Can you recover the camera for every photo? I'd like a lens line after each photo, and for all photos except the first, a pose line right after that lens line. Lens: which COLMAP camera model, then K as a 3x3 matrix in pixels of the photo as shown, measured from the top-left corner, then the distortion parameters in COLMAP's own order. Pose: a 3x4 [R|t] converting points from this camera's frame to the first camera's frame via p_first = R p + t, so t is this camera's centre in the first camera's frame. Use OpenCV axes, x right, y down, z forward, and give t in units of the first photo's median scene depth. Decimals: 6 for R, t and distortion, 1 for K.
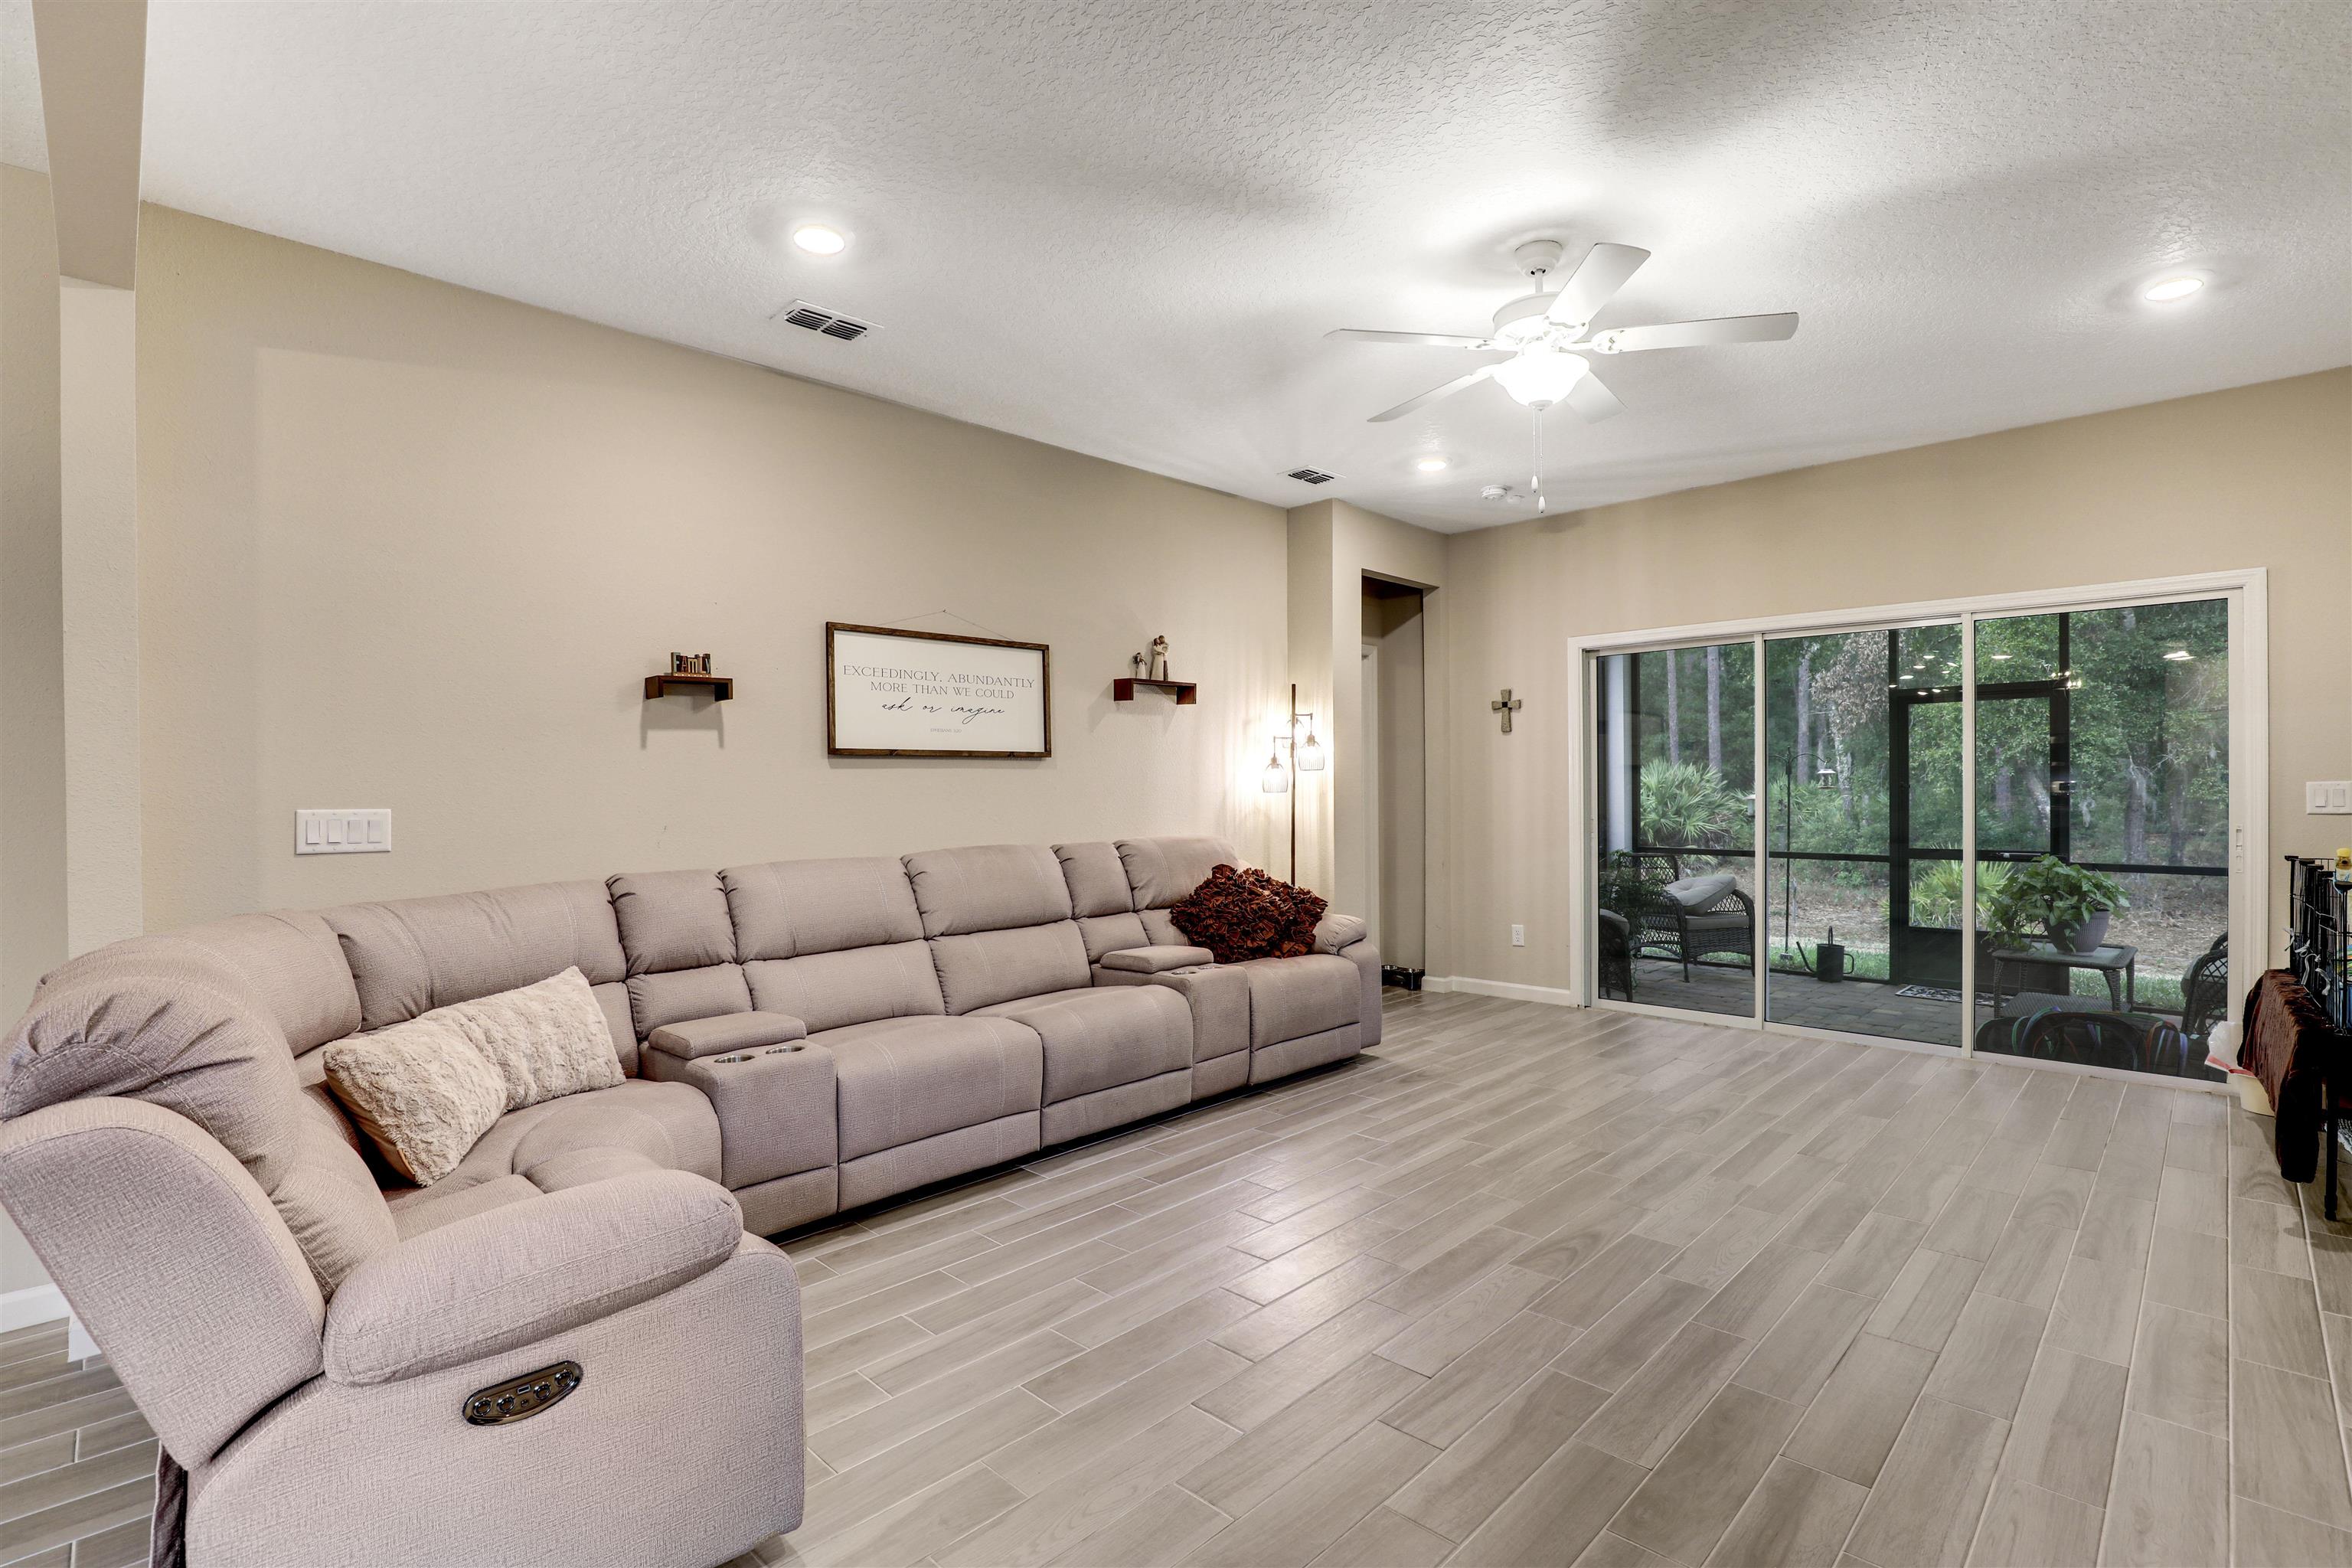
lens RADIAL K [[1081.0, 0, 1192.7], [0, 1081.0, 794.4], [0, 0, 1]] dist [-0.033311, 0.005566]
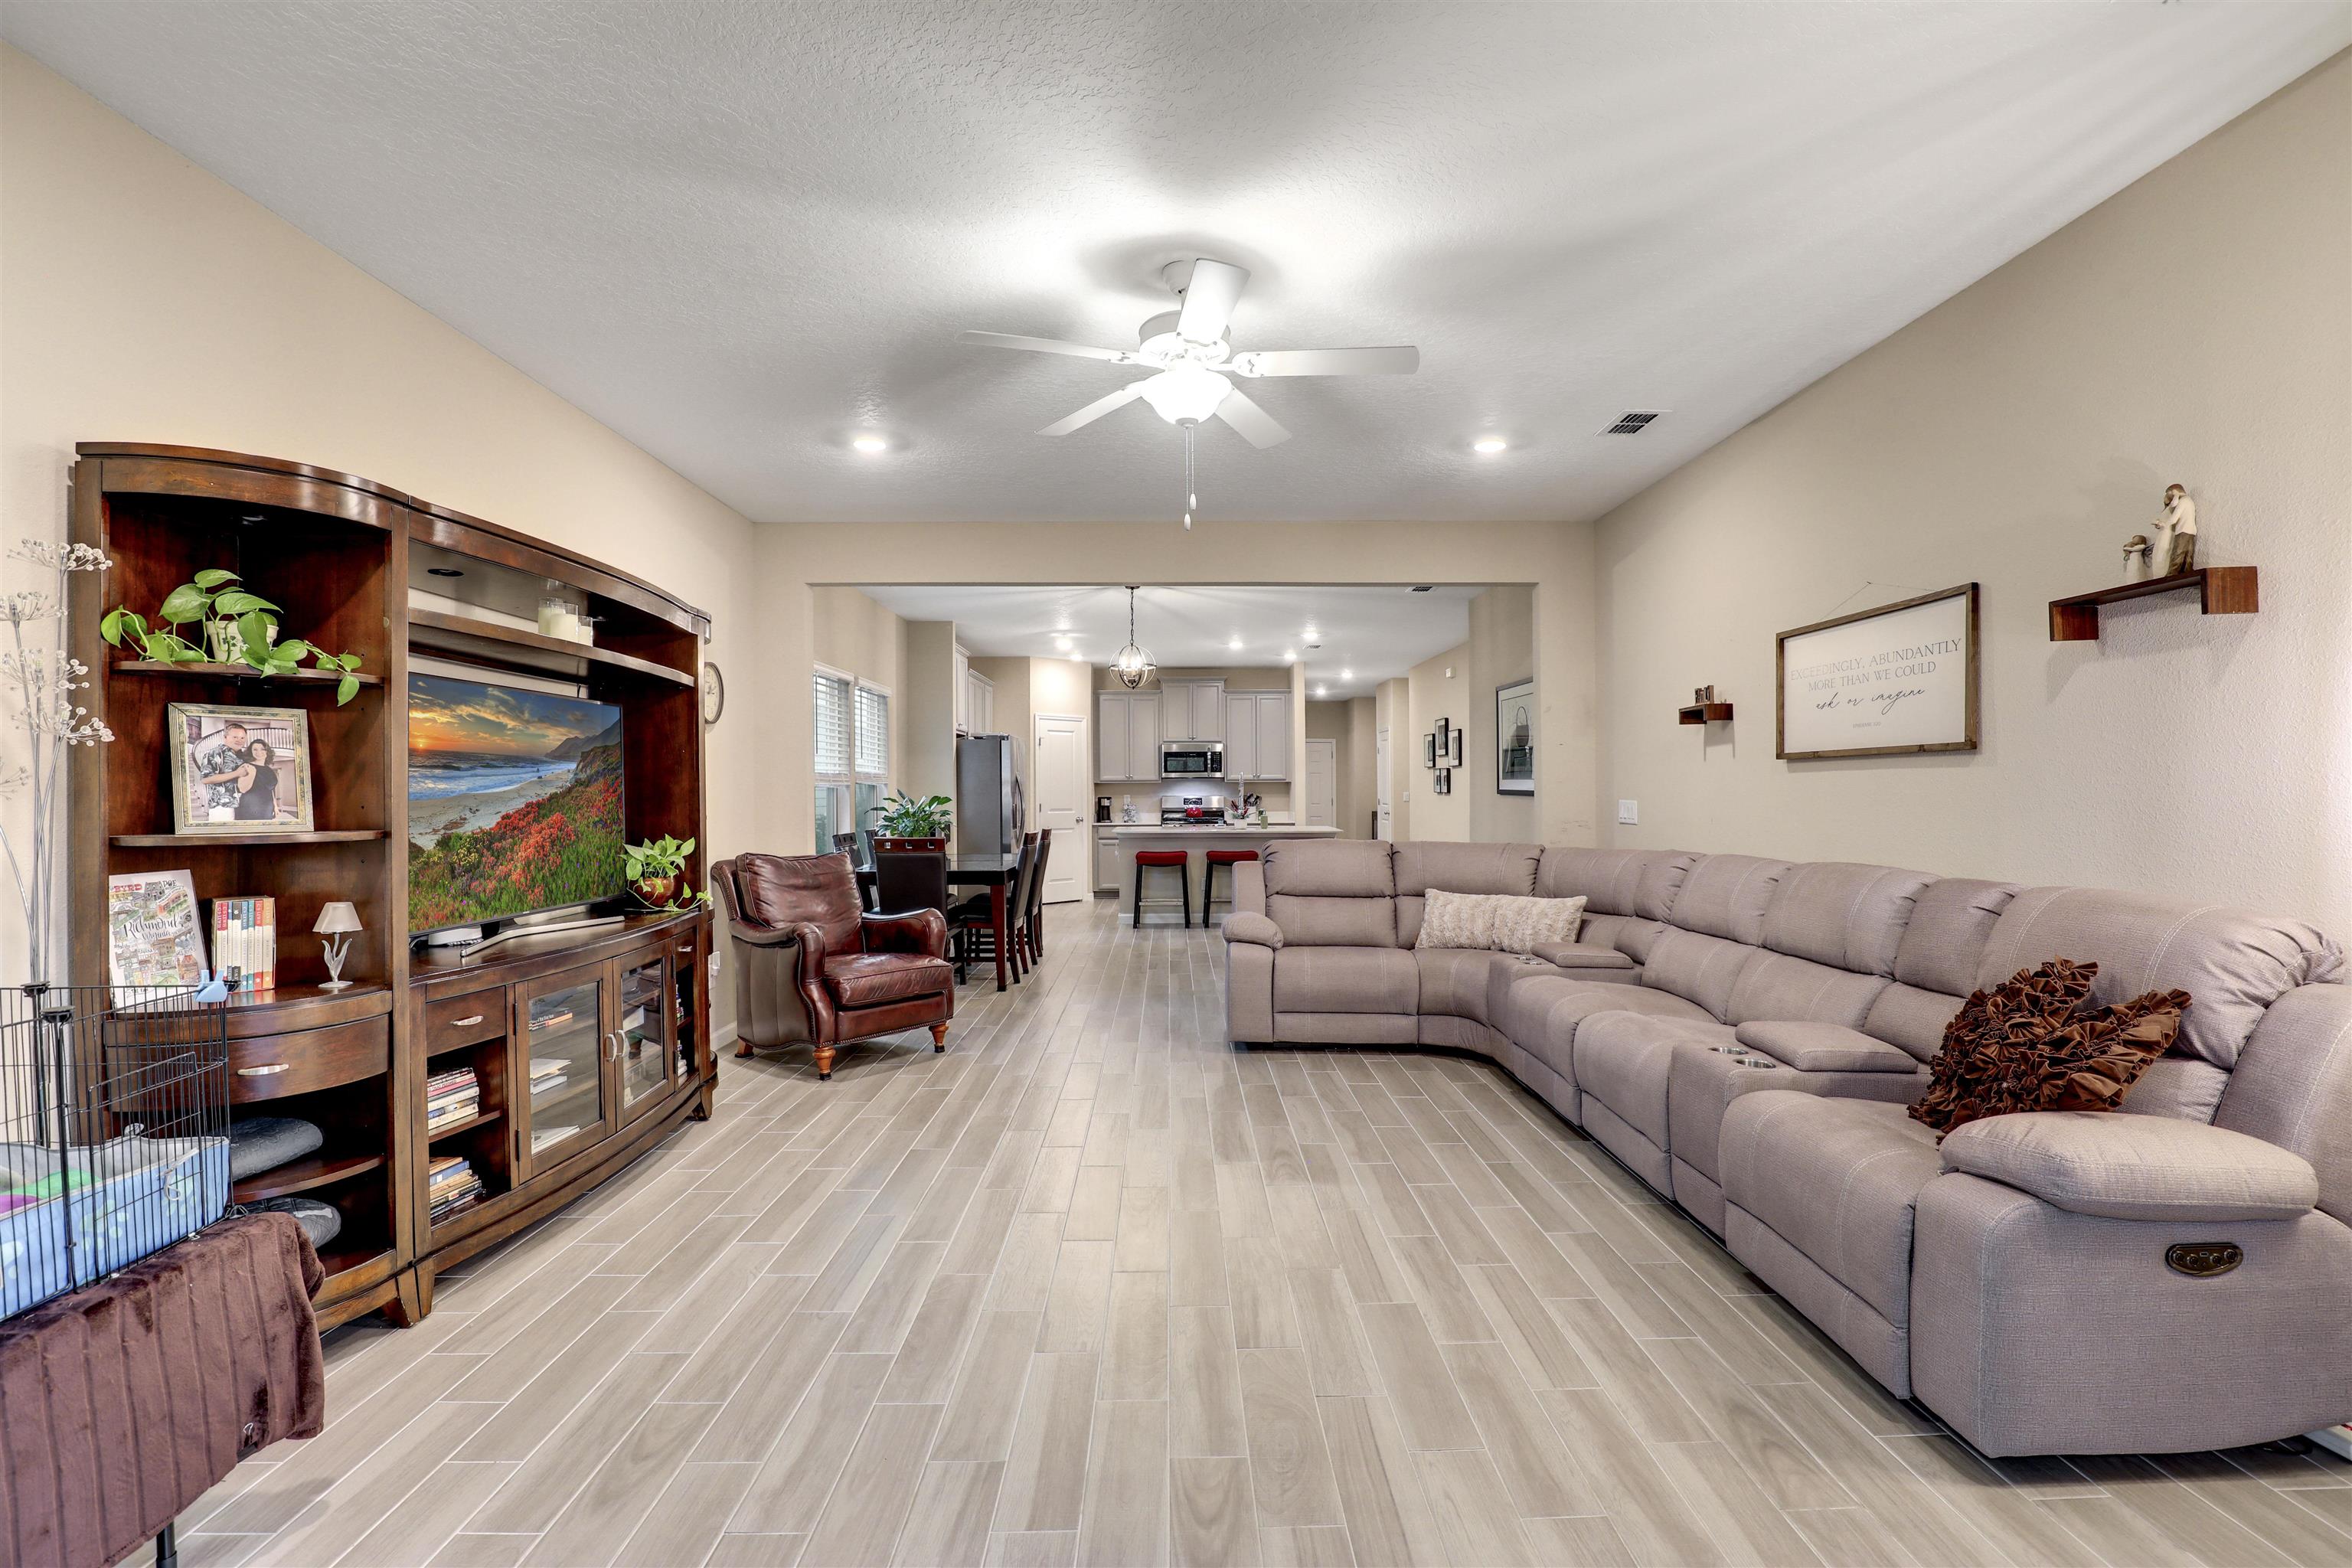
lens RADIAL K [[1081.0, 0, 1194.7], [0, 1081.0, 797.2], [0, 0, 1]] dist [-0.033311, 0.005566]
pose [[-0.696993, 0.018695, -0.716834, 0.771447], [0.007503, 0.999796, 0.018778, -0.023280], [0.717039, 0.007710, -0.696991, 1.259854]]
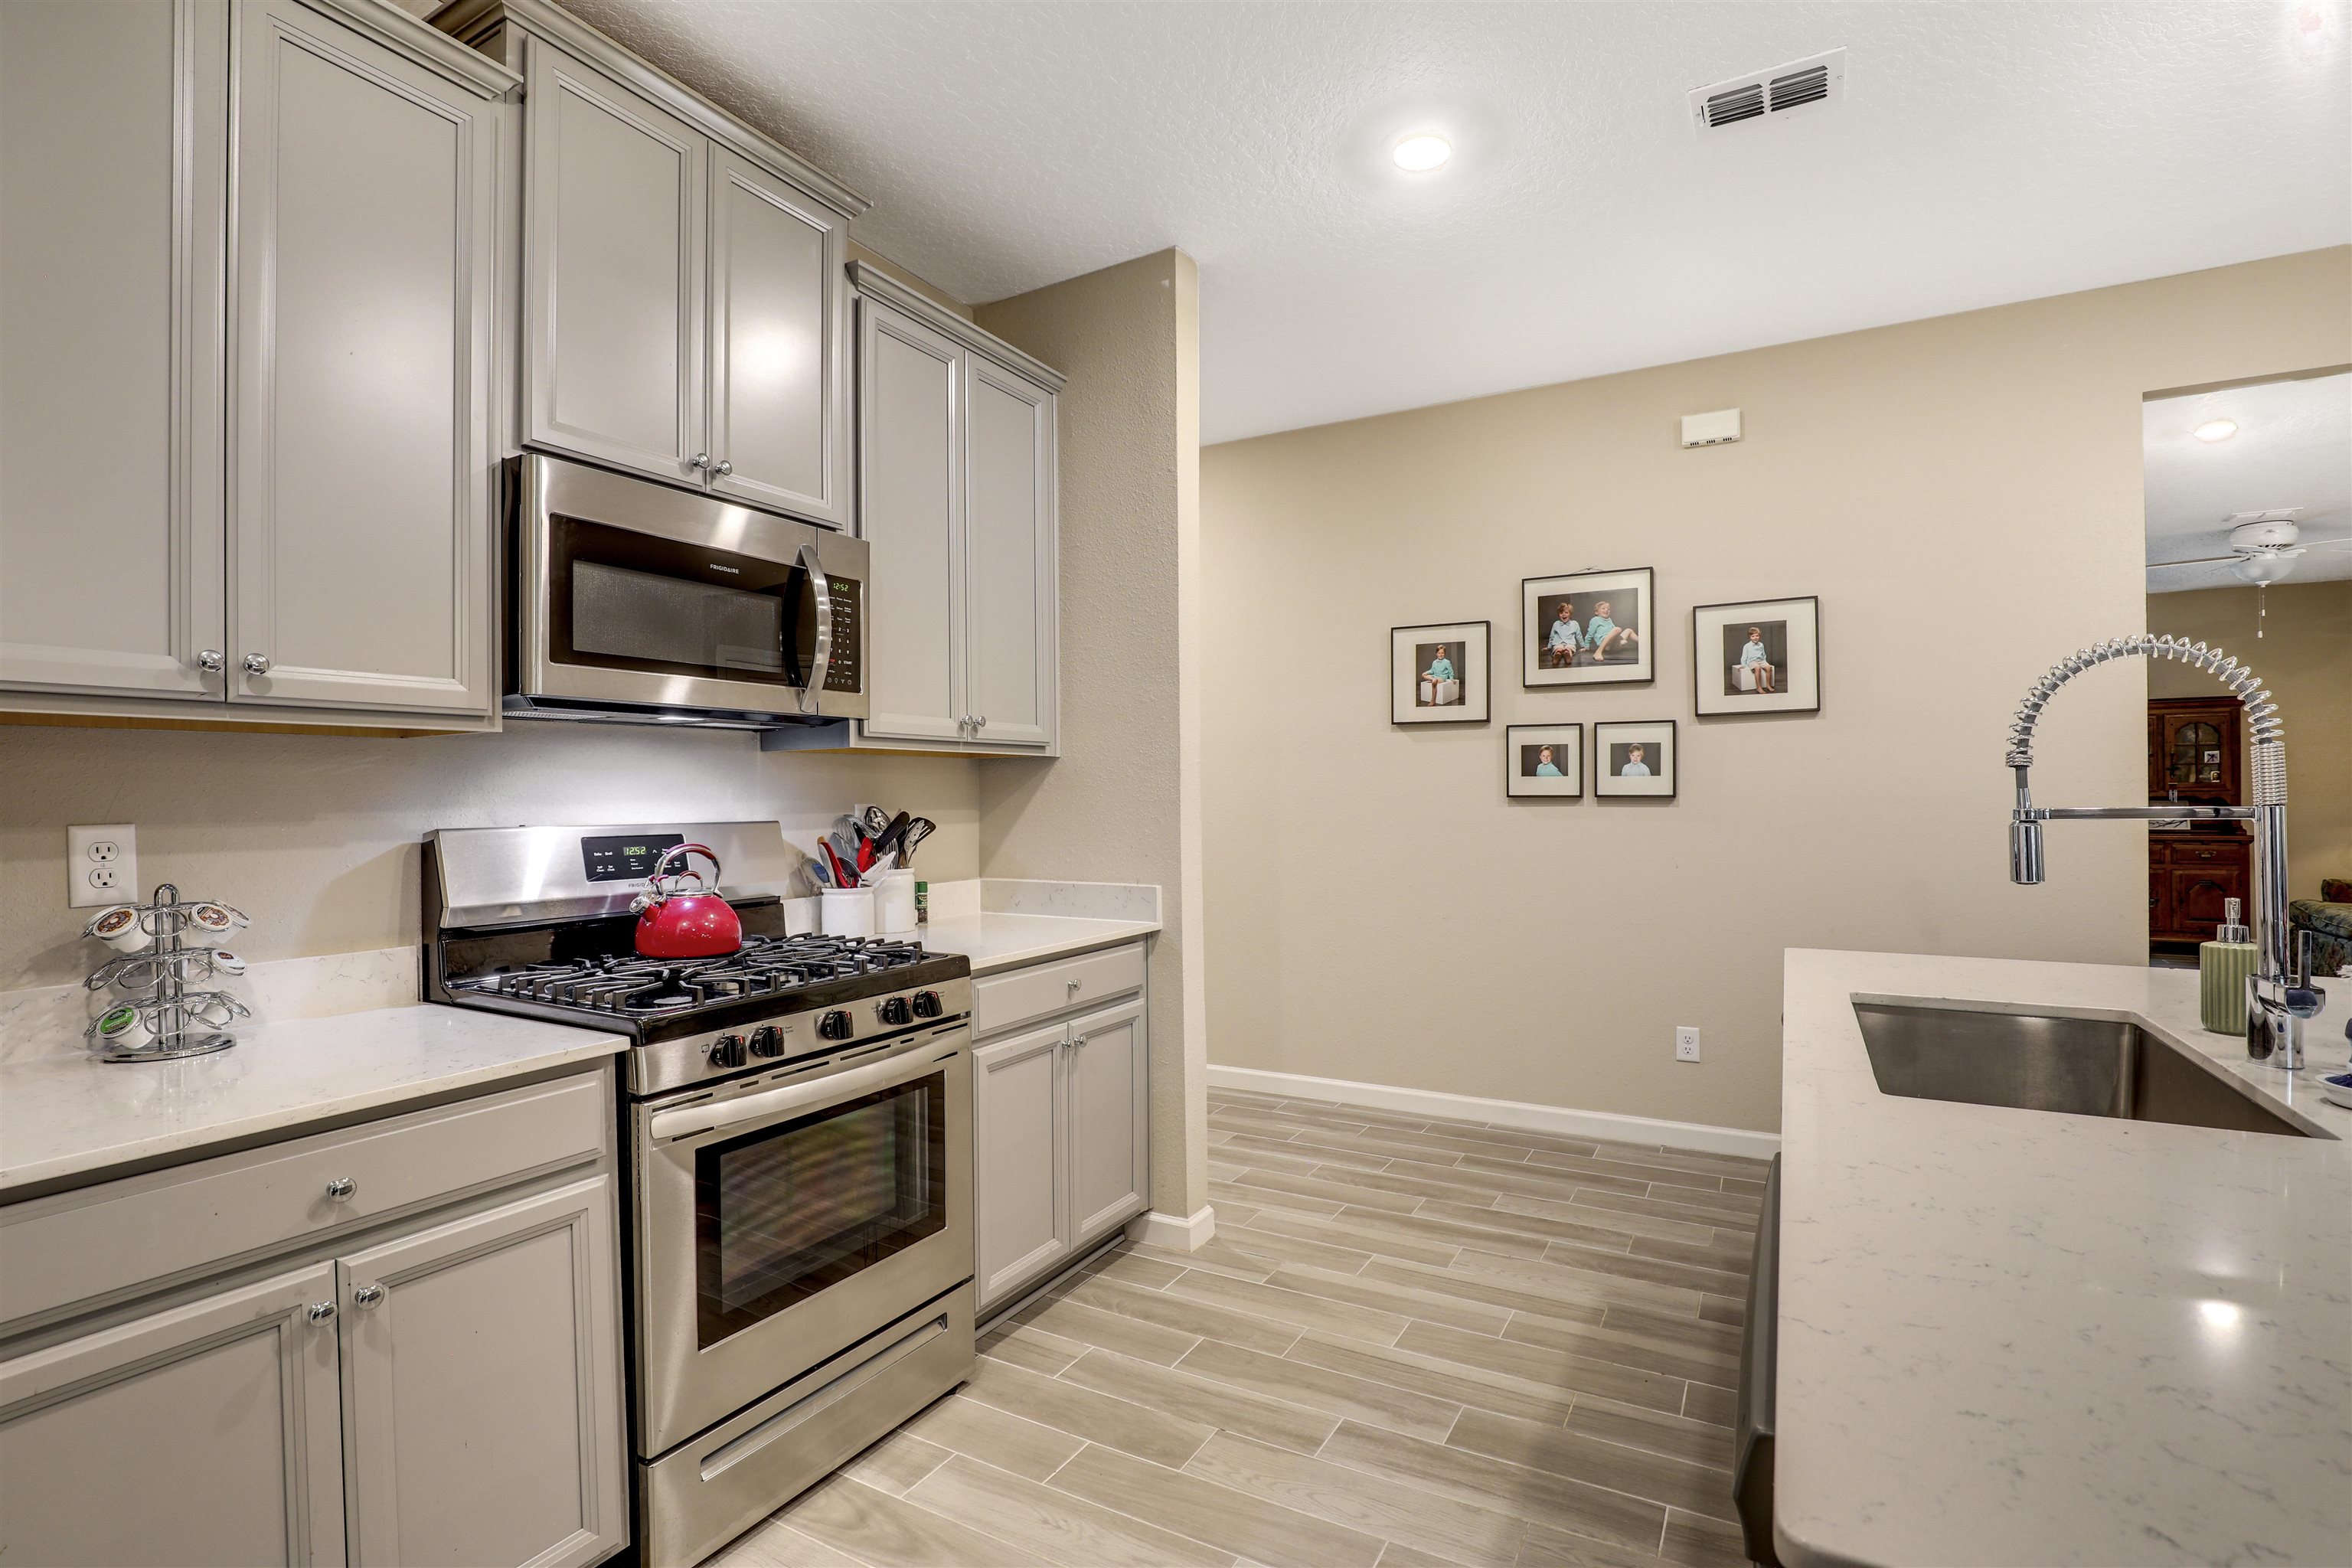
lens RADIAL K [[1081.0, 0, 1193.3], [0, 1081.0, 795.3], [0, 0, 1]] dist [-0.033311, 0.005566]
pose [[0.267810, 0.007220, -0.963445, -0.914947], [0.000225, 0.999971, 0.007557, 0.014421], [0.963472, -0.002241, 0.267800, -0.837304]]
